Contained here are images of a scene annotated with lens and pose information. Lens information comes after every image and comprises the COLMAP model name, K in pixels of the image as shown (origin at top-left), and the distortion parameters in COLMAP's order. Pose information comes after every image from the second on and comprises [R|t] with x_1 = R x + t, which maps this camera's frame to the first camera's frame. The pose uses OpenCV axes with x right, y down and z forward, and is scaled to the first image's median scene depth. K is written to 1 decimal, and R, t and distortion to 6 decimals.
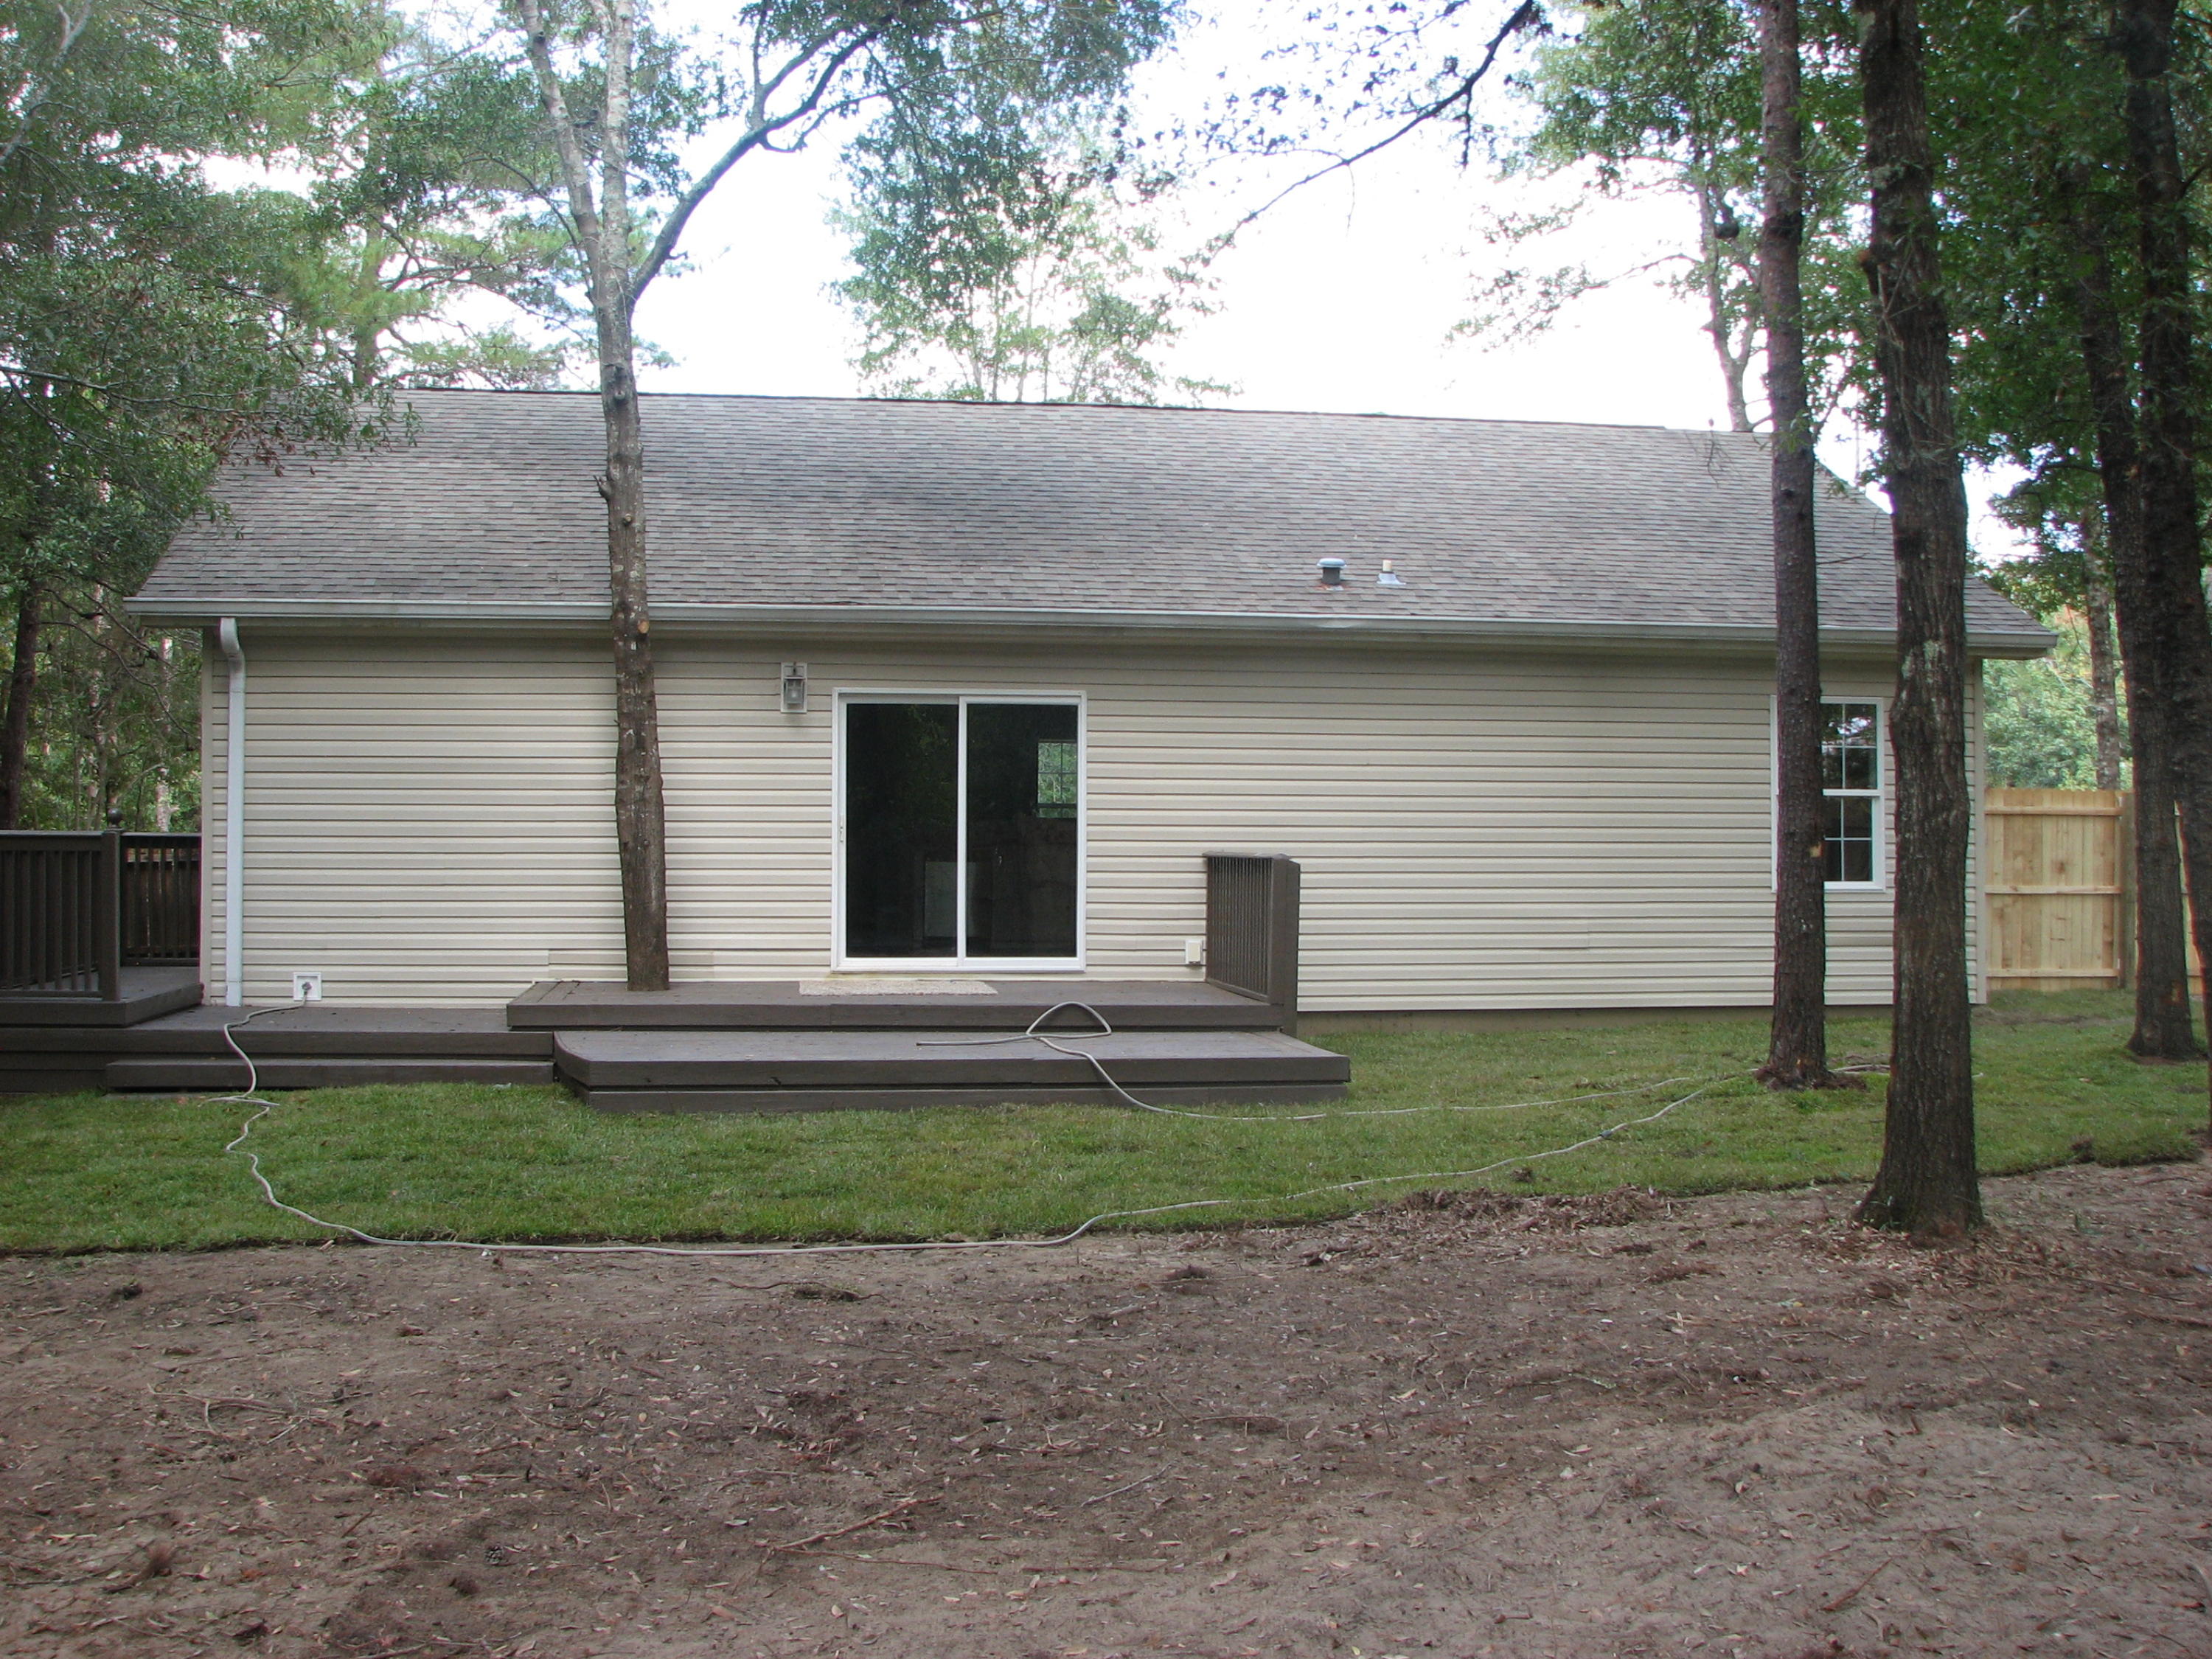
lens RADIAL K [[2340.3, 0, 1038.7], [0, 2340.3, 834.2], [0, 0, 1]] dist [-0.200536, 0.269298]
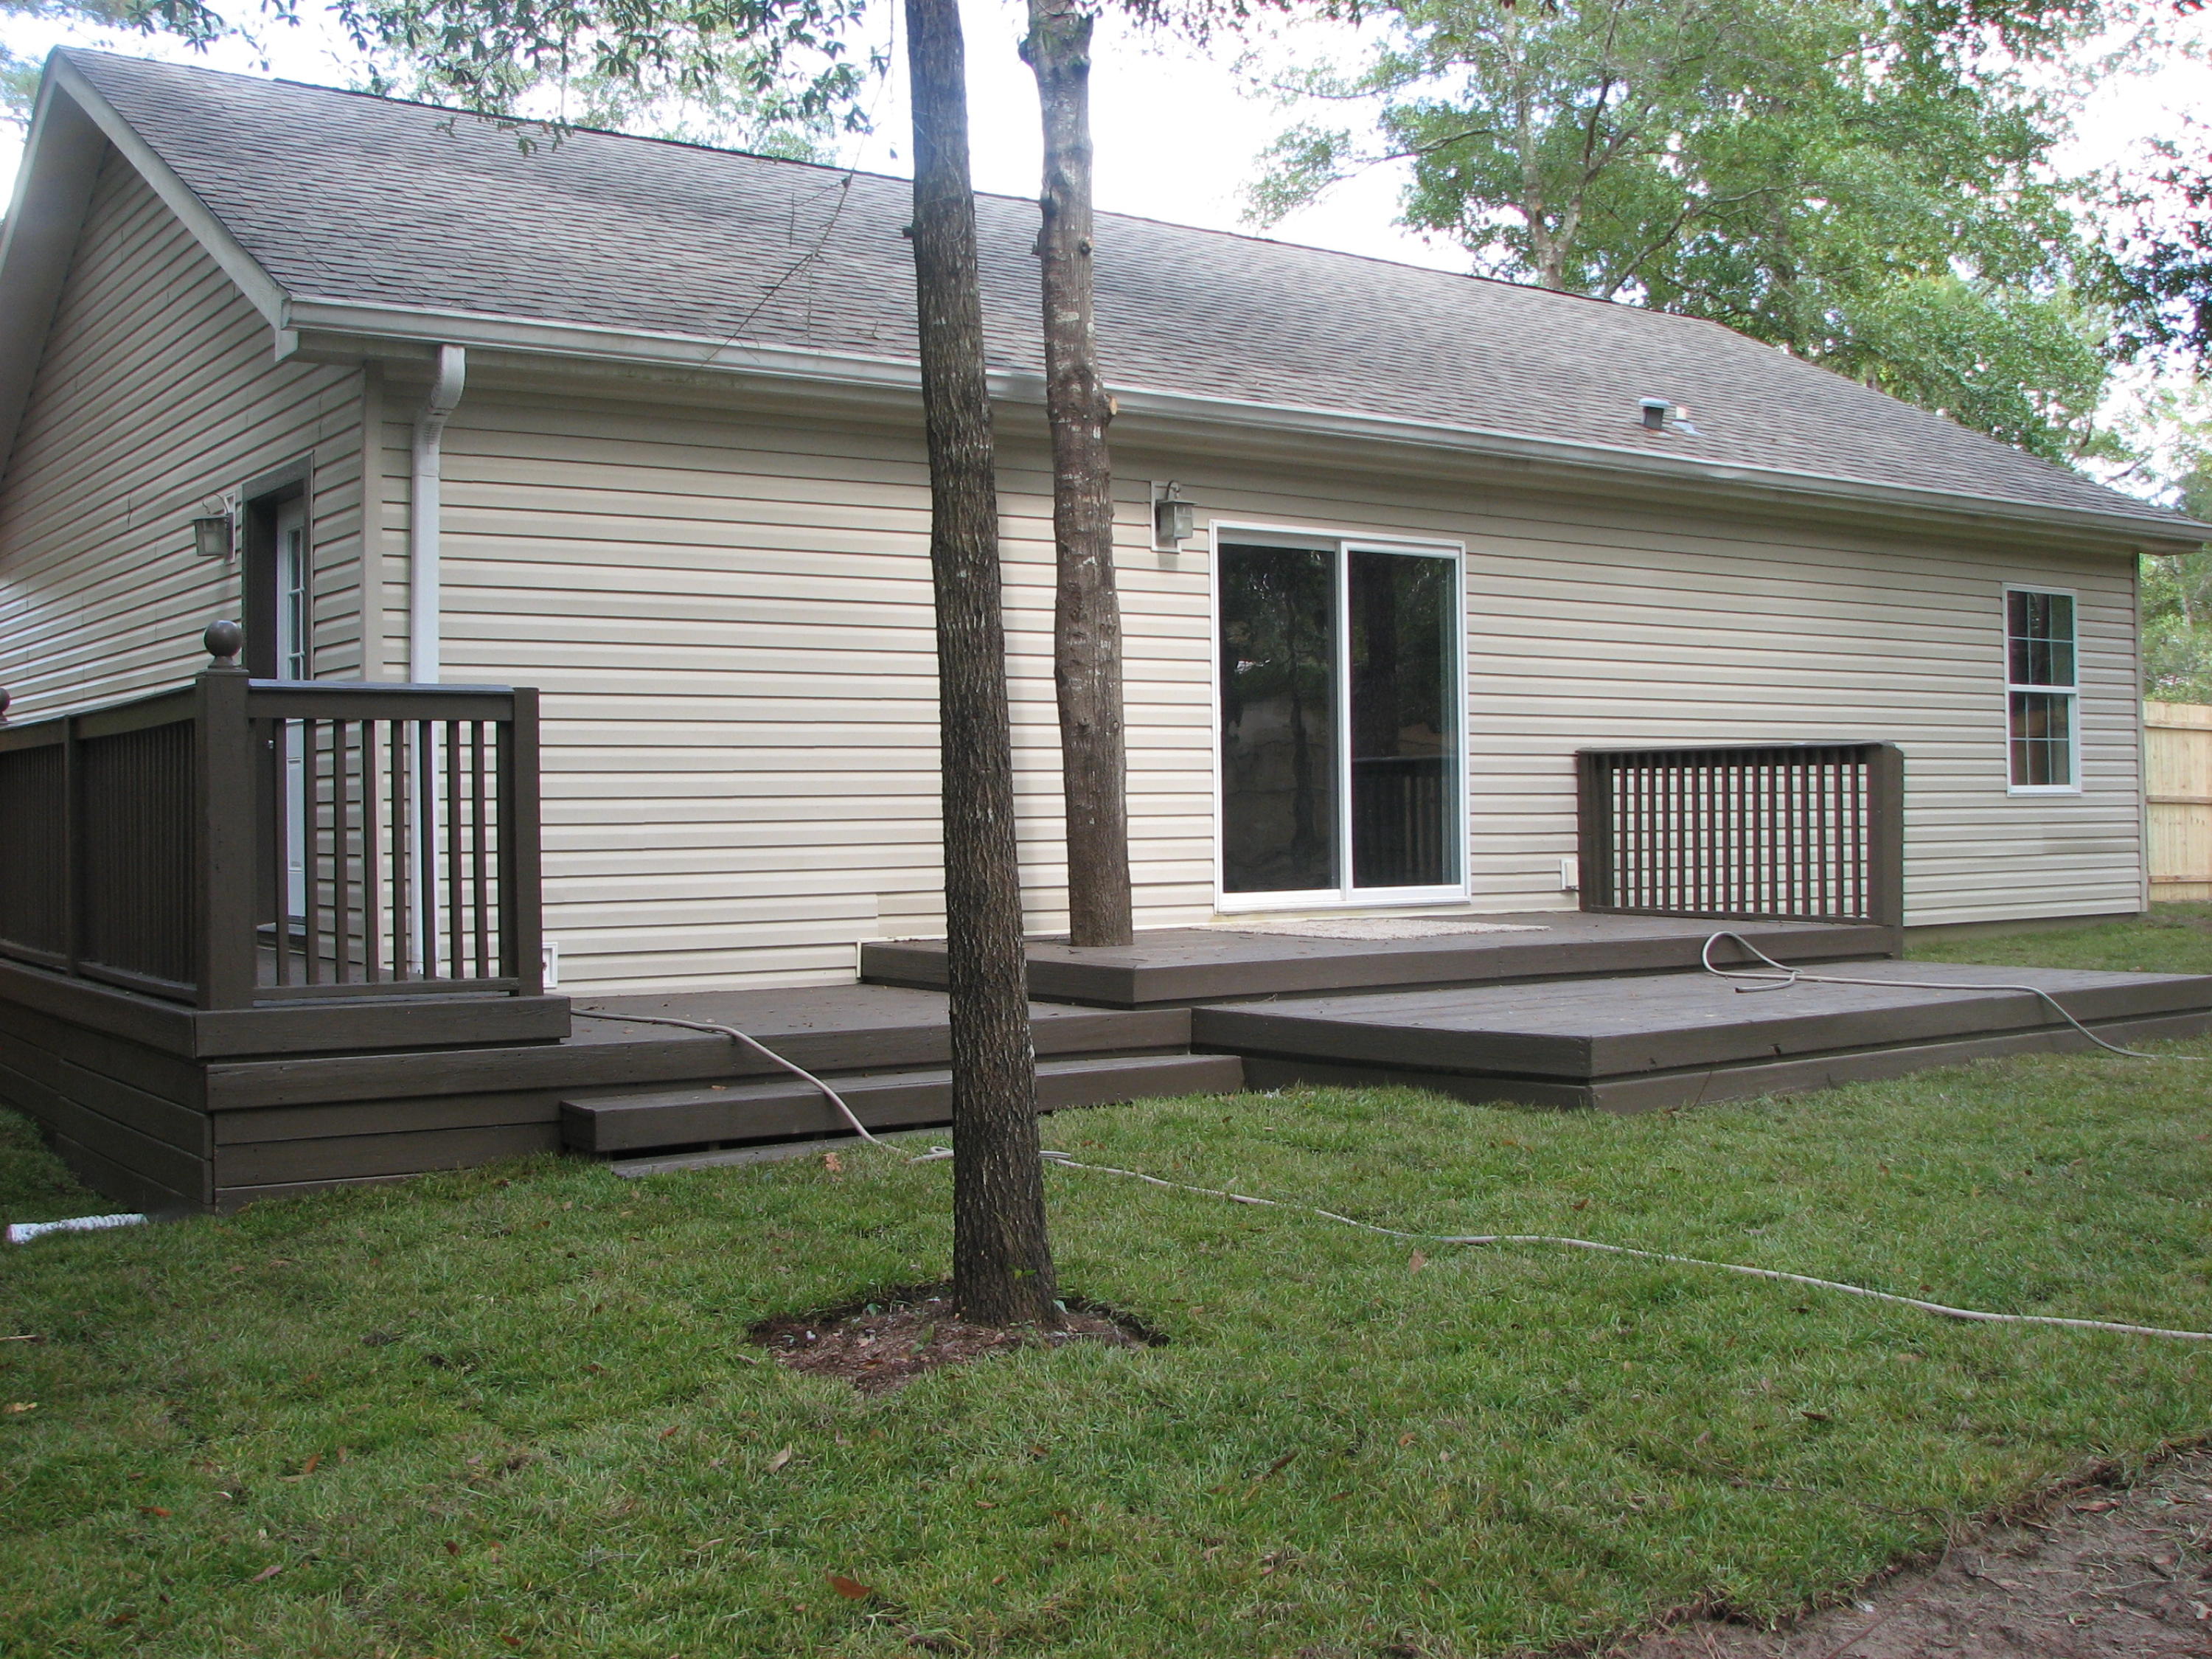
lens RADIAL K [[2340.3, 0, 1038.7], [0, 2340.3, 834.2], [0, 0, 1]] dist [-0.200536, 0.269298]
pose [[0.889020, -0.019292, 0.457461, -0.483331], [0.016126, 0.999811, 0.010824, 0.026525], [-0.457583, -0.002245, 0.889164, 0.397728]]
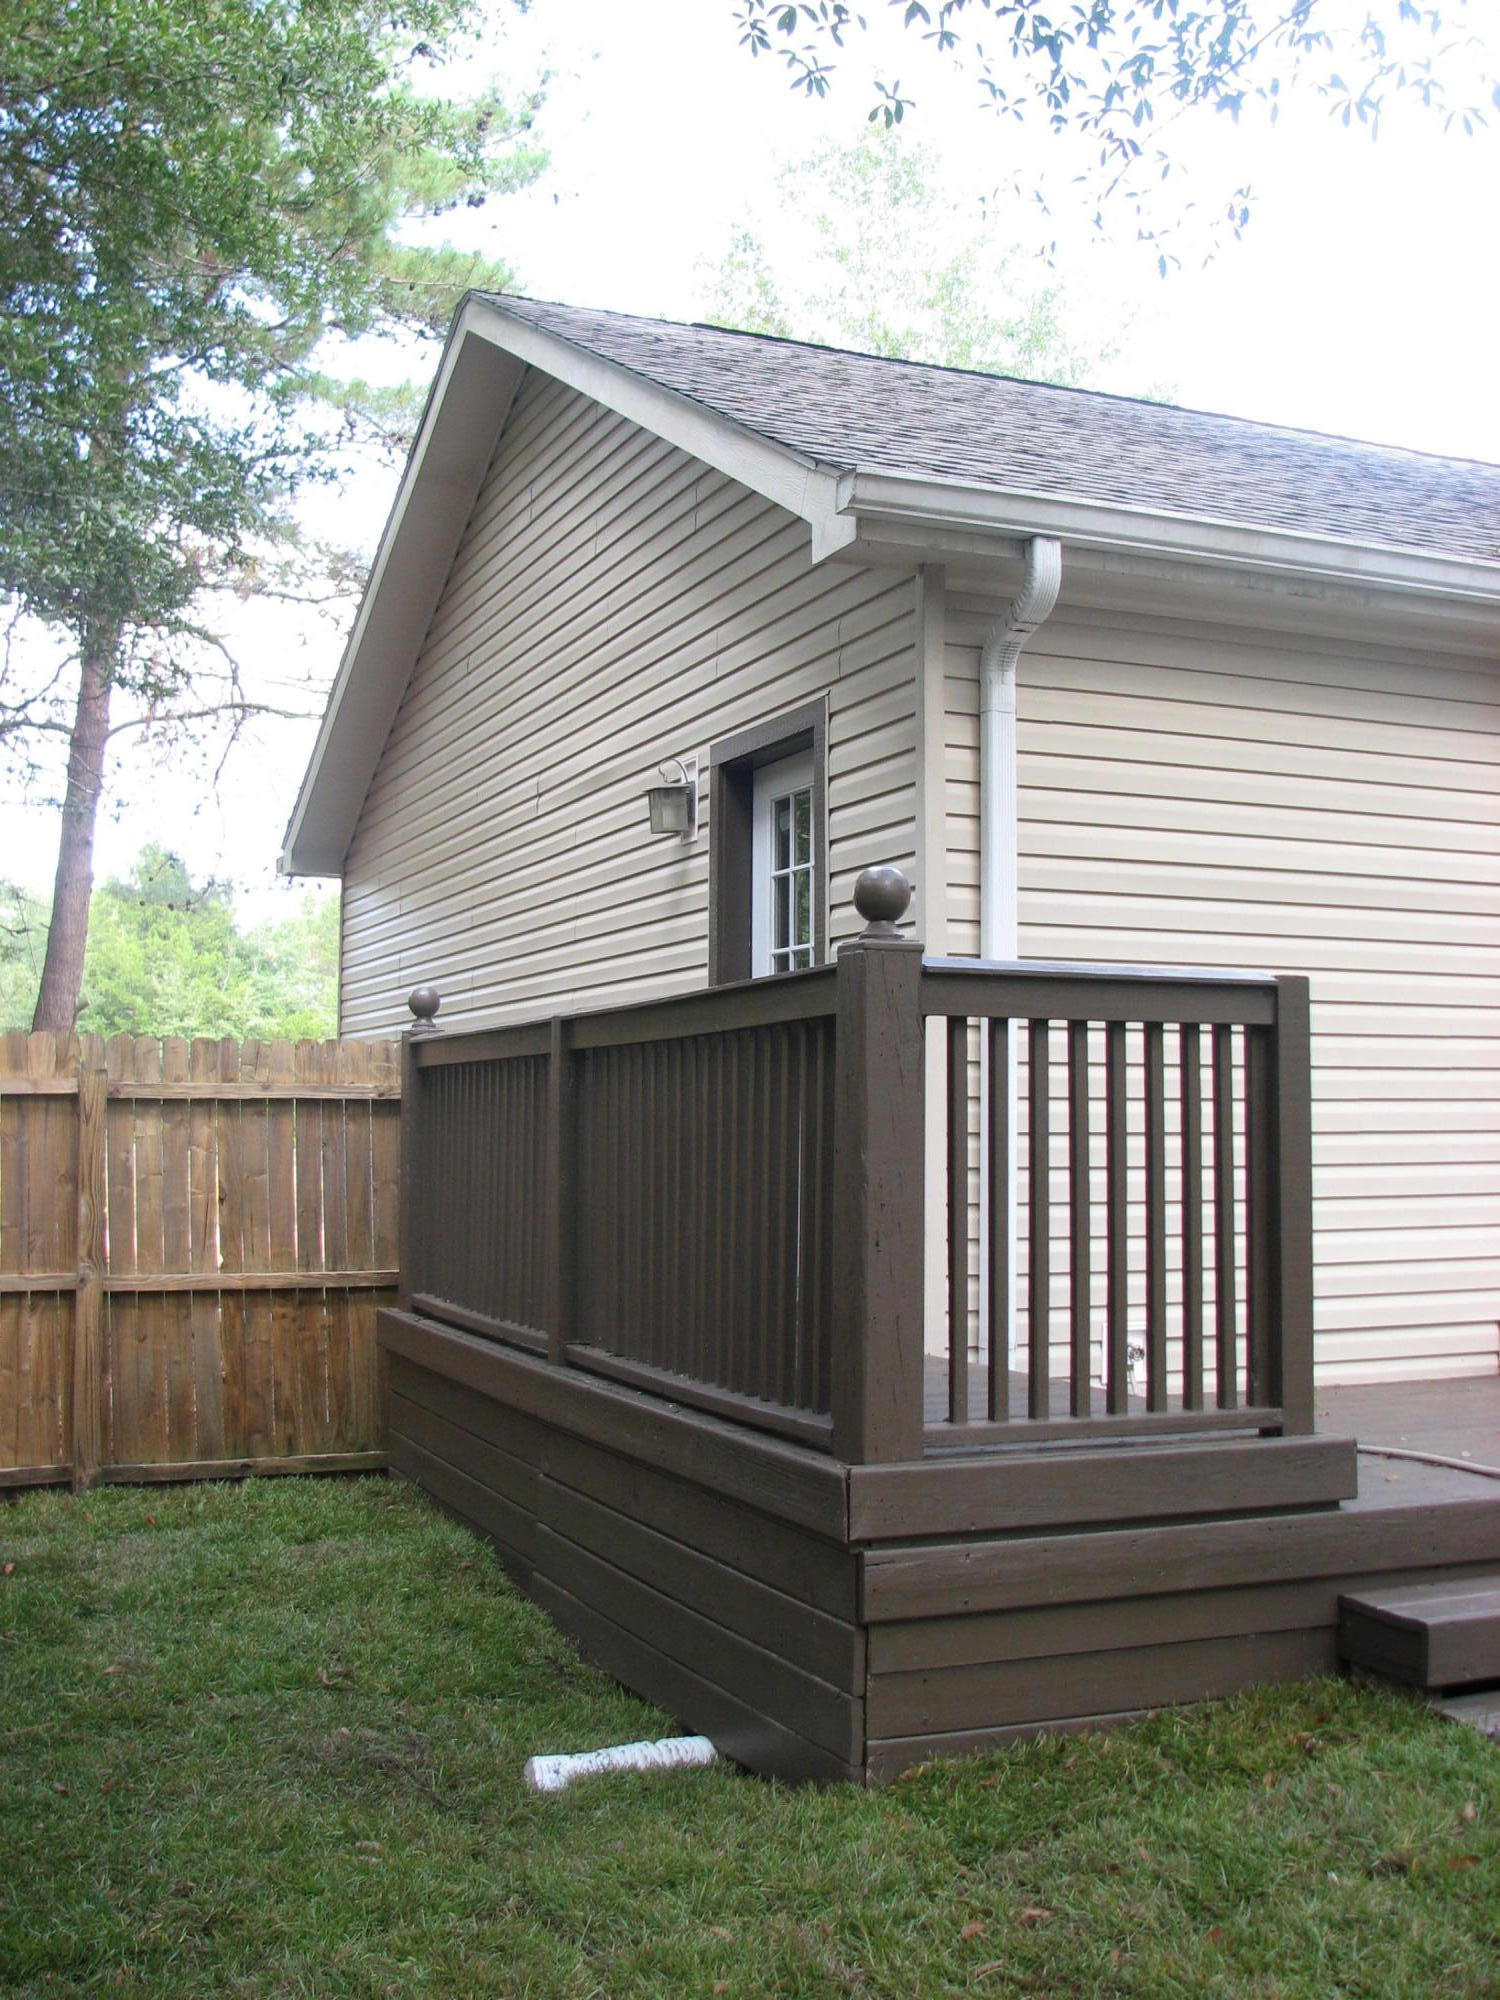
lens RADIAL K [[2116.0, 0, 750.0], [0, 2116.0, 1000.0], [0, 0, 1]] dist [-0.200536, 0.269298]
pose [[0.964331, 0.015273, 0.264259, -0.507865], [0.001542, 0.997993, -0.063307, 0.021376], [-0.264696, 0.061457, 0.962372, 0.612964]]
